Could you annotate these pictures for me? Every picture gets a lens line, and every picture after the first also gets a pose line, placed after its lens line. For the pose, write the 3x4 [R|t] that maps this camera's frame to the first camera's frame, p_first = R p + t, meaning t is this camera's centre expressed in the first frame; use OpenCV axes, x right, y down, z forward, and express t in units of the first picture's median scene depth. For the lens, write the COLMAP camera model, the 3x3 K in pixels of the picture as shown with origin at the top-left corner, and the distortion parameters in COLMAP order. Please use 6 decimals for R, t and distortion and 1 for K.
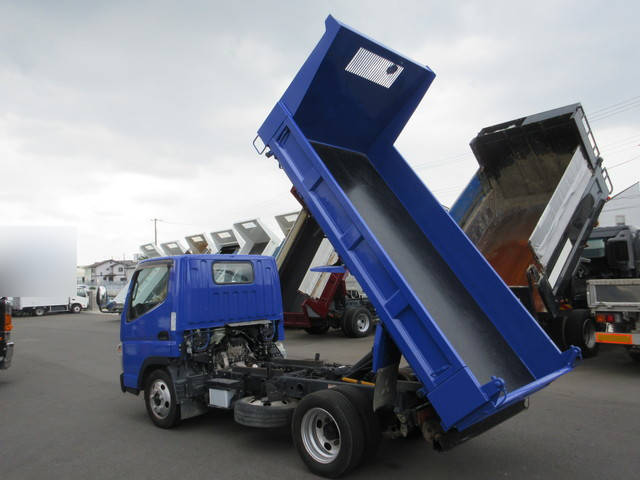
lens RADIAL K [[513.1, 0, 319.8], [0, 513.1, 239.3], [0, 0, 1]] dist [0.014478, -0.002723]
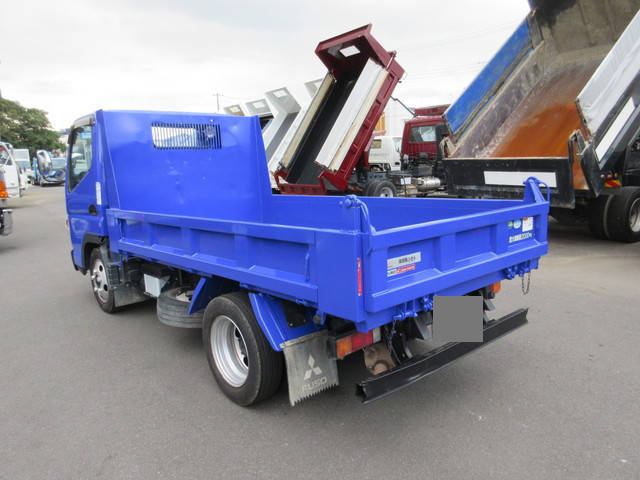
lens RADIAL K [[475.6, 0, 318.6], [0, 475.6, 242.7], [0, 0, 1]] dist [0.006350, 0.000437]
pose [[0.993605, 0.030343, -0.108761, 0.072091], [-0.001000, 0.965543, 0.260242, 0.018774], [0.112910, -0.258469, 0.959398, 0.143636]]
